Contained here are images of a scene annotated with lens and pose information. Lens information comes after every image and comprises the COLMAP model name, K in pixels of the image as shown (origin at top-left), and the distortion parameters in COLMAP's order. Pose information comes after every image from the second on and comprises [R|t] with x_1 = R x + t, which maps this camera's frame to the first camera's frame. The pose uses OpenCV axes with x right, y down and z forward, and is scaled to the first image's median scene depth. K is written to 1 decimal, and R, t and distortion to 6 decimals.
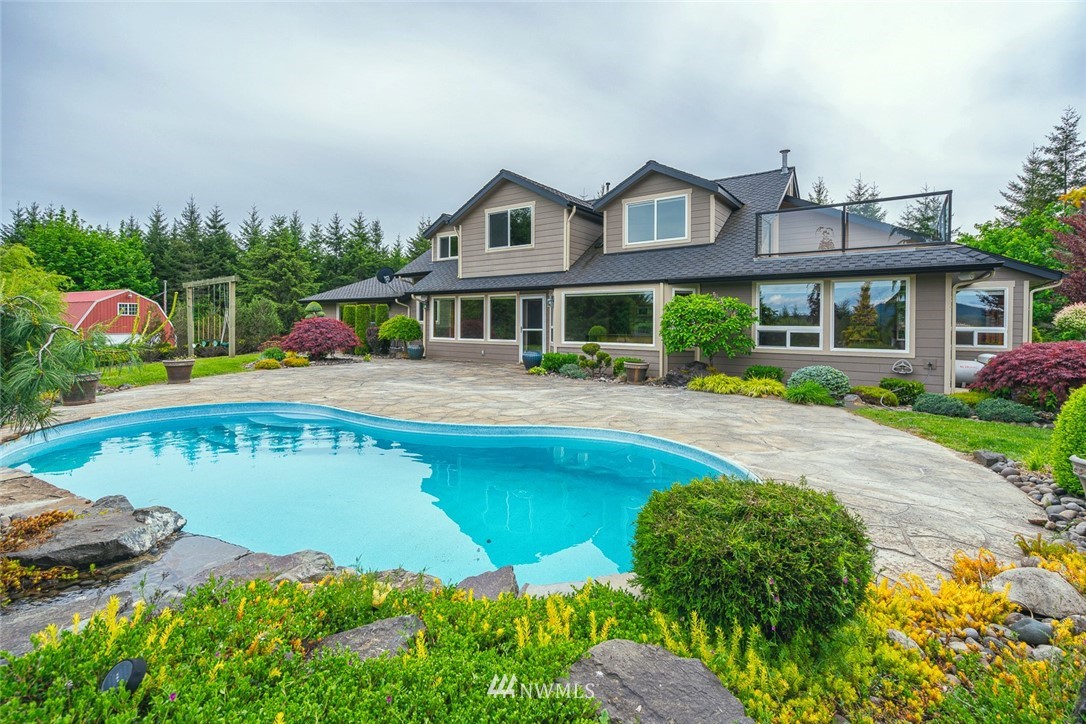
lens RADIAL K [[515.7, 0, 544.7], [0, 515.7, 329.4], [0, 0, 1]] dist [-0.000288, -0.000260]
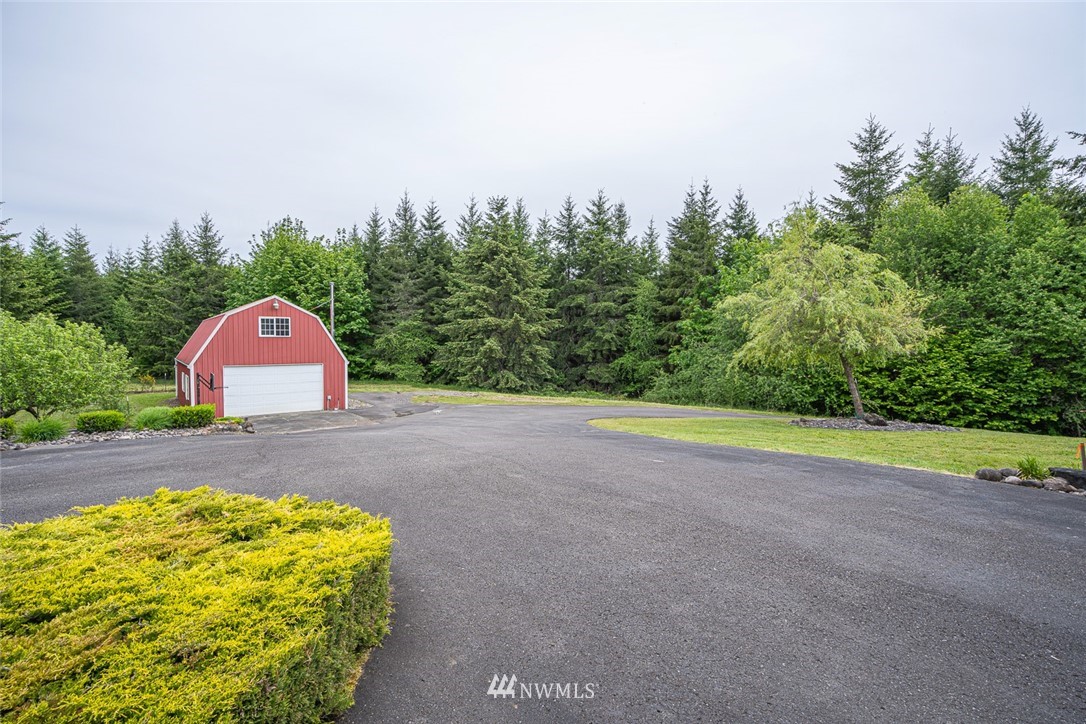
lens RADIAL K [[515.7, 0, 544.7], [0, 515.7, 329.4], [0, 0, 1]] dist [-0.000288, -0.000260]
pose [[0.916634, -0.009642, -0.399611, -0.149038], [-0.004669, 0.999383, -0.034823, -0.009177], [0.399700, 0.033786, 0.916023, 0.328916]]
